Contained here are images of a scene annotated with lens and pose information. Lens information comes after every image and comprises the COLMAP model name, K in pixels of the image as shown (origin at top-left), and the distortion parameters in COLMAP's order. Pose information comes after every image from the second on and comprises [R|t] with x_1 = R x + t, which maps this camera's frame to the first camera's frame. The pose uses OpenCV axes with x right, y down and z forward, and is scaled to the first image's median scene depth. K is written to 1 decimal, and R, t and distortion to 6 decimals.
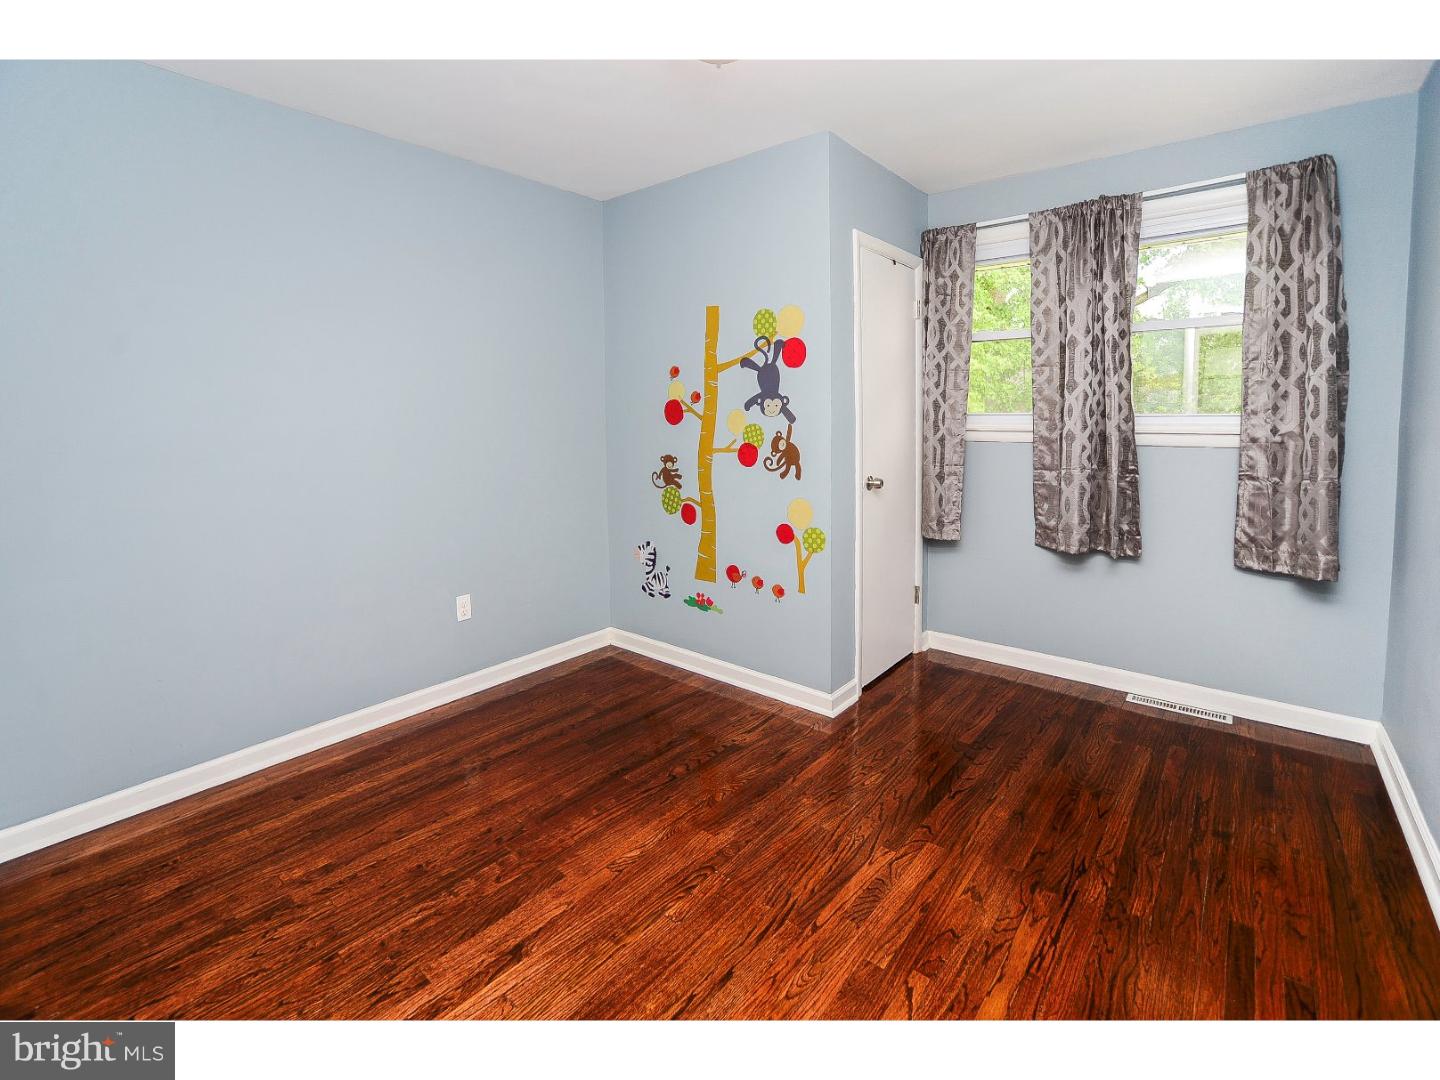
lens RADIAL K [[663.6, 0, 720.6], [0, 663.6, 513.9], [0, 0, 1]] dist [-0.073114, 0.021571]
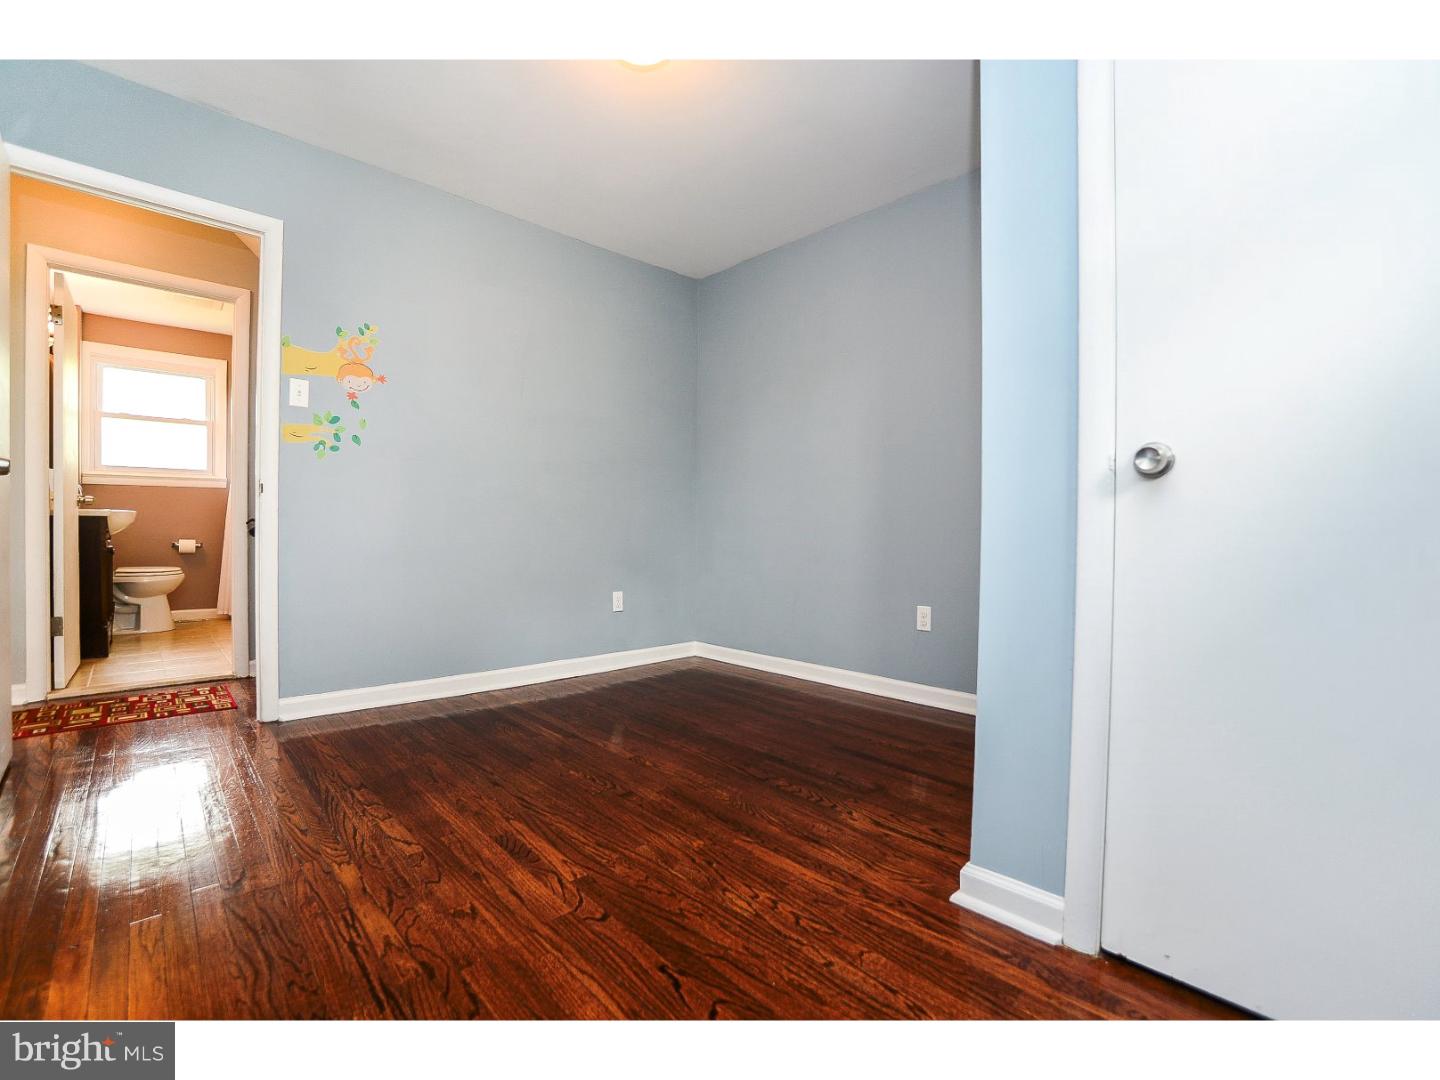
lens RADIAL K [[633.5, 0, 718.9], [0, 633.5, 515.3], [0, 0, 1]] dist [-0.034972, 0.009960]
pose [[-0.135947, -0.013520, -0.990624, 1.165295], [-0.138577, 0.990336, 0.005501, 0.030800], [0.980976, 0.138026, -0.136507, 1.373971]]
